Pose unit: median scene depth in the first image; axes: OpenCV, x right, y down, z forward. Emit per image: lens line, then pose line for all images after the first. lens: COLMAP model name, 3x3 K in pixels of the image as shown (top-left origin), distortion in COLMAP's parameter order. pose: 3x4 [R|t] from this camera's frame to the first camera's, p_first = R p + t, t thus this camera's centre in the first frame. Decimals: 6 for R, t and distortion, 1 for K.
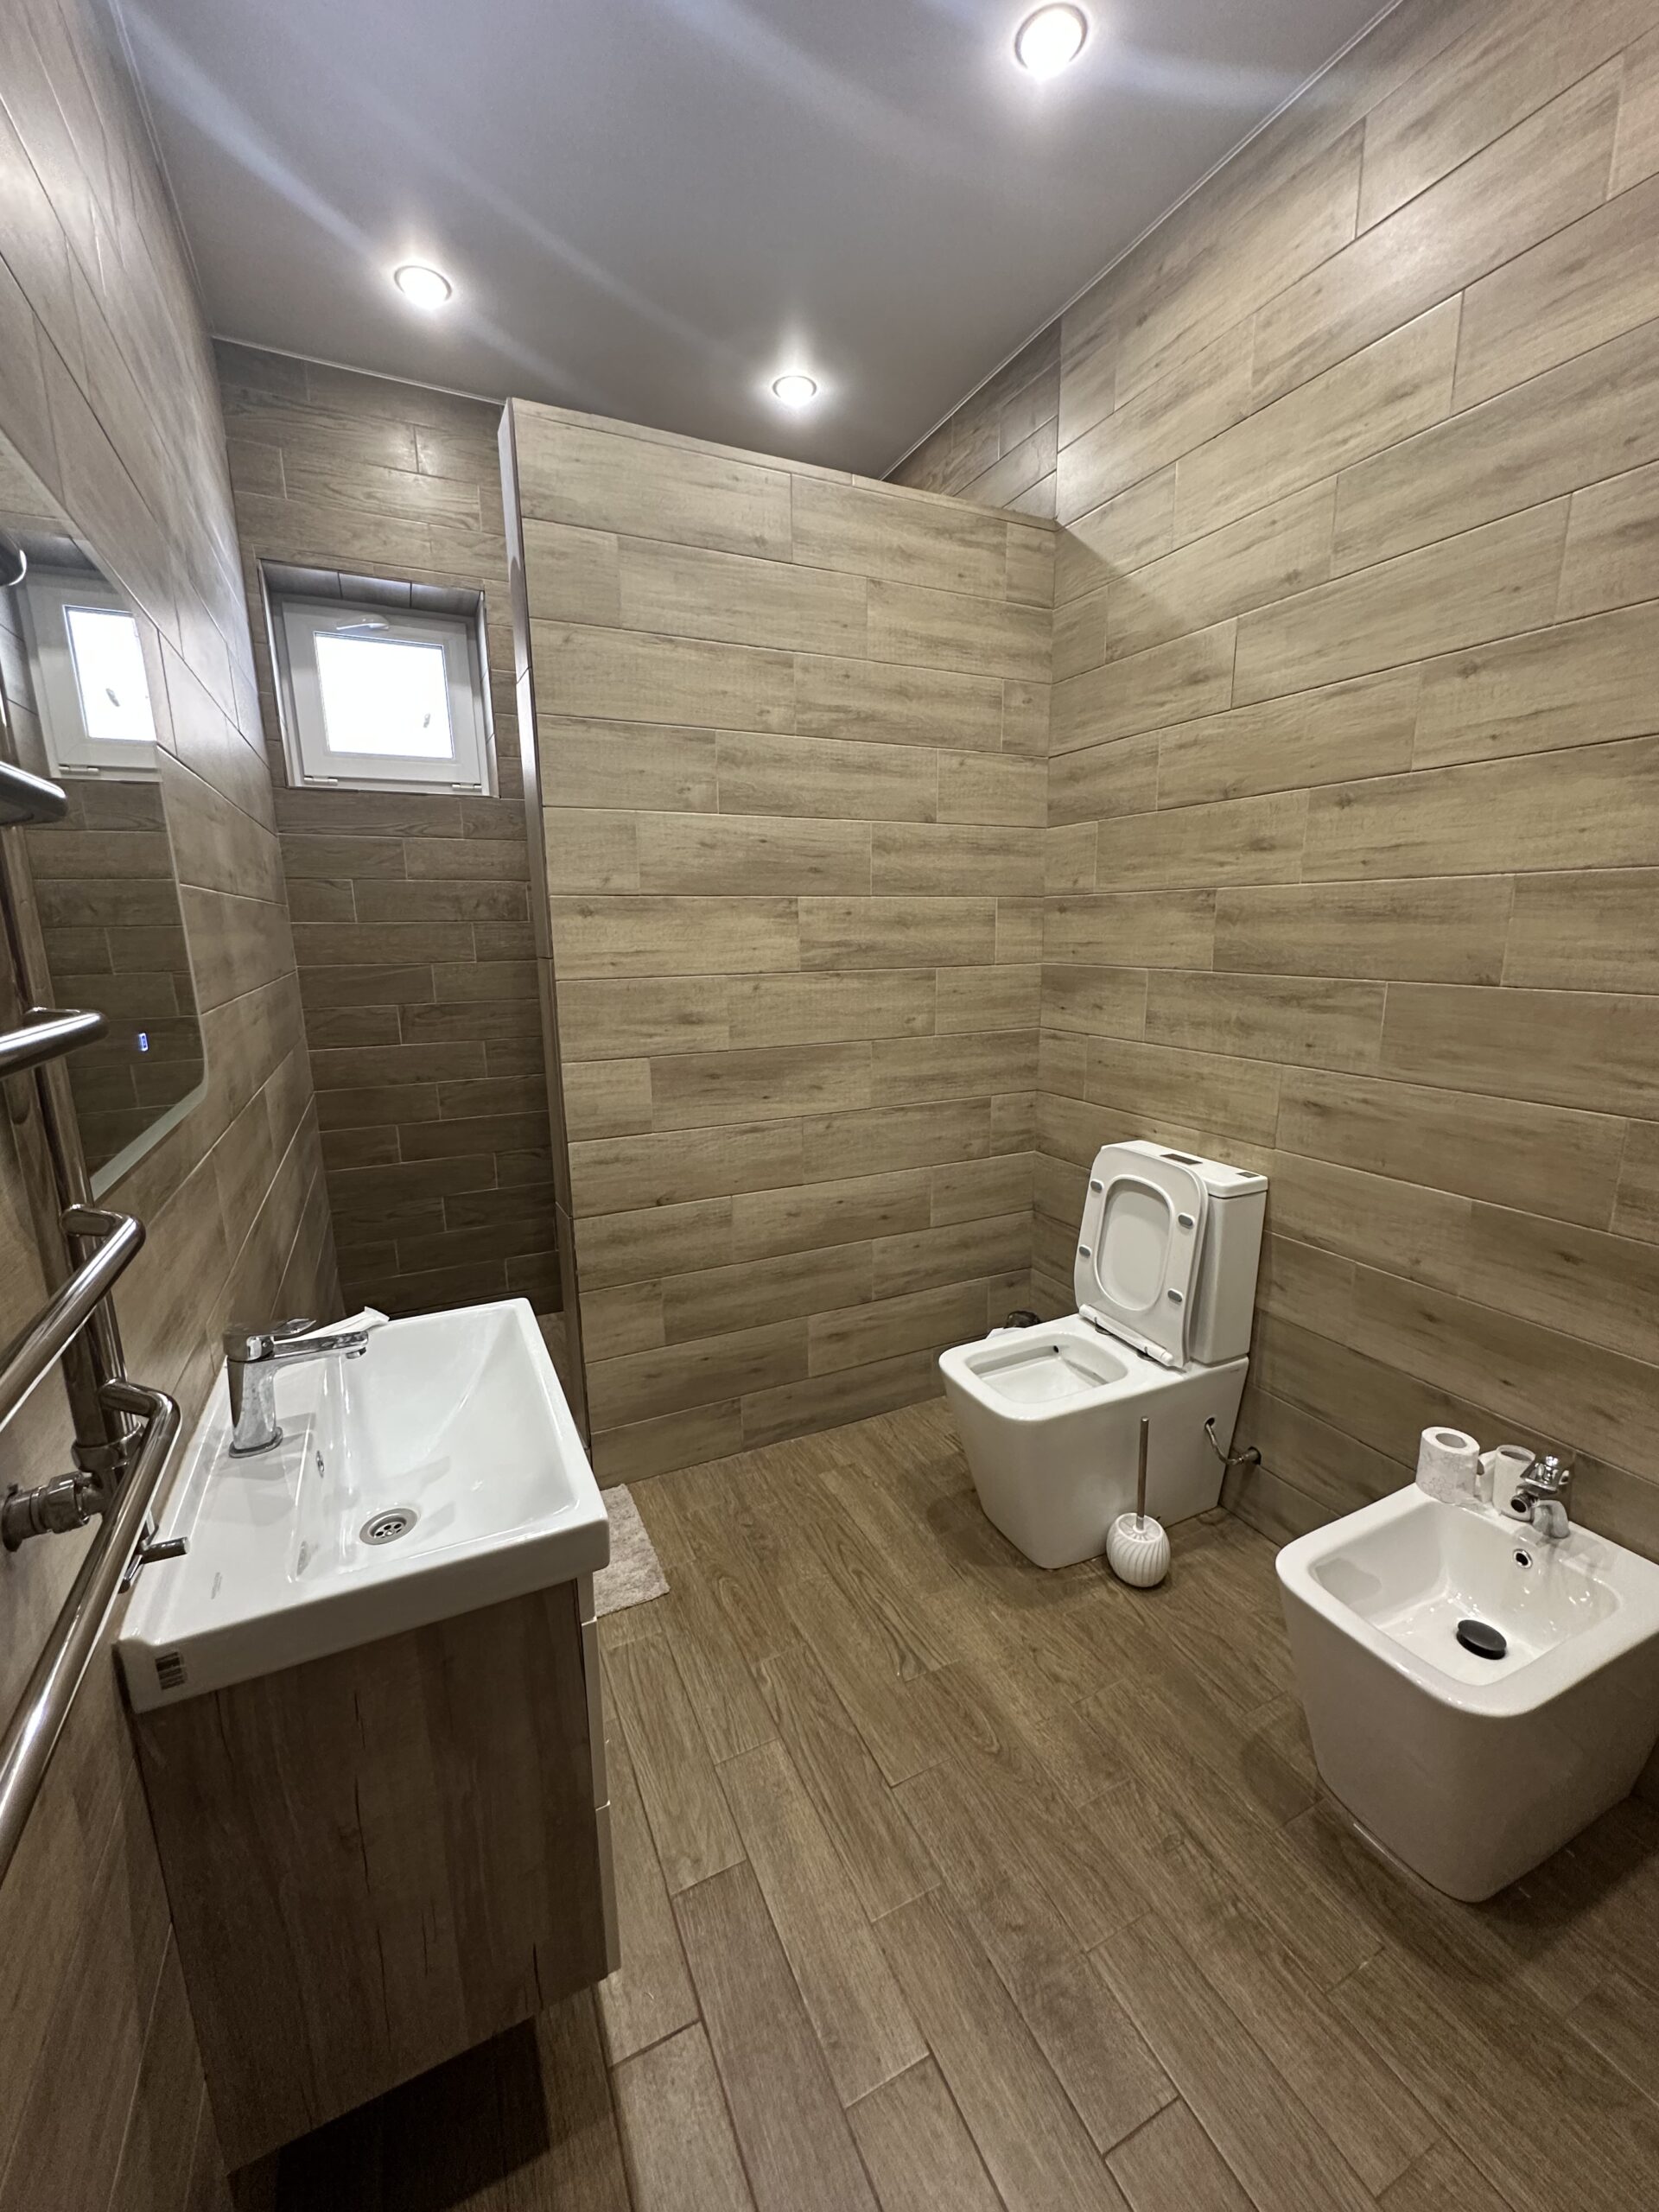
lens RADIAL K [[889.0, 0, 826.4], [0, 889.0, 1103.6], [0, 0, 1]] dist [0.005624, -0.000737]
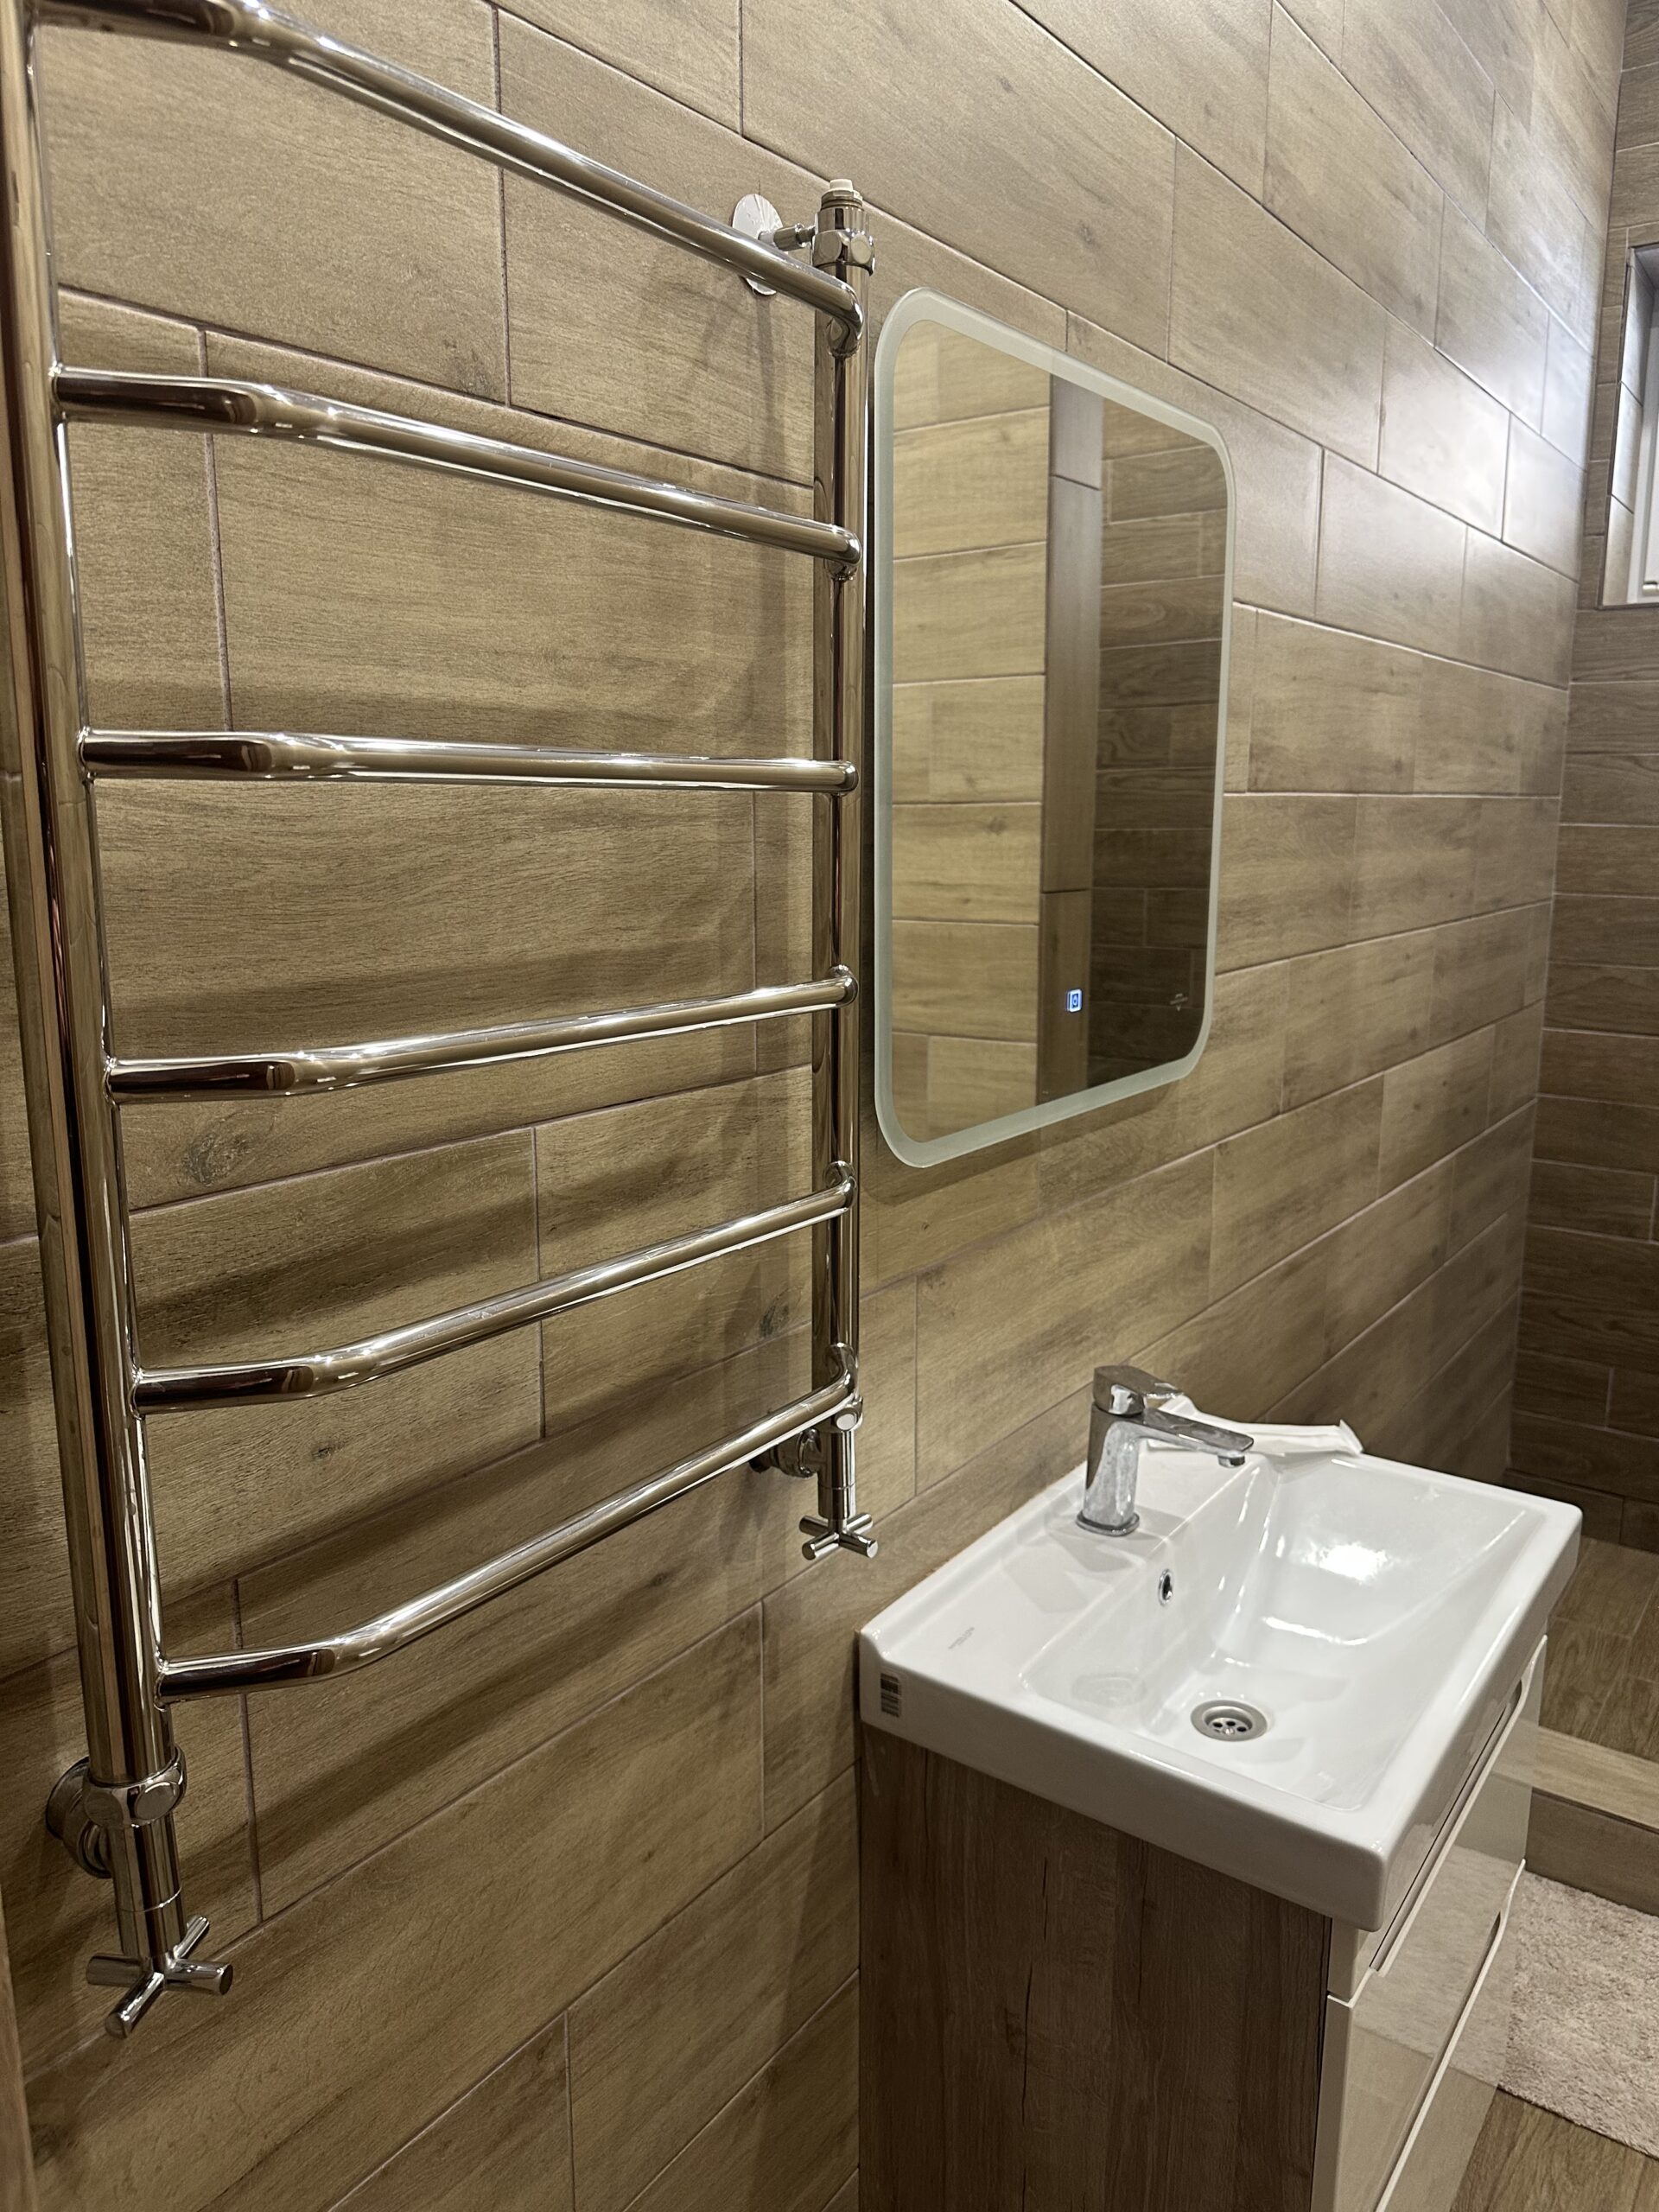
lens RADIAL K [[1561.5, 0, 839.8], [0, 1561.5, 1105.0], [0, 0, 1]] dist [0.051861, -0.055251]
pose [[0.491785, 0.181057, -0.851684, 0.327451], [-0.188066, 0.977141, 0.099133, -0.063038], [0.850164, 0.111420, 0.514594, 0.052522]]
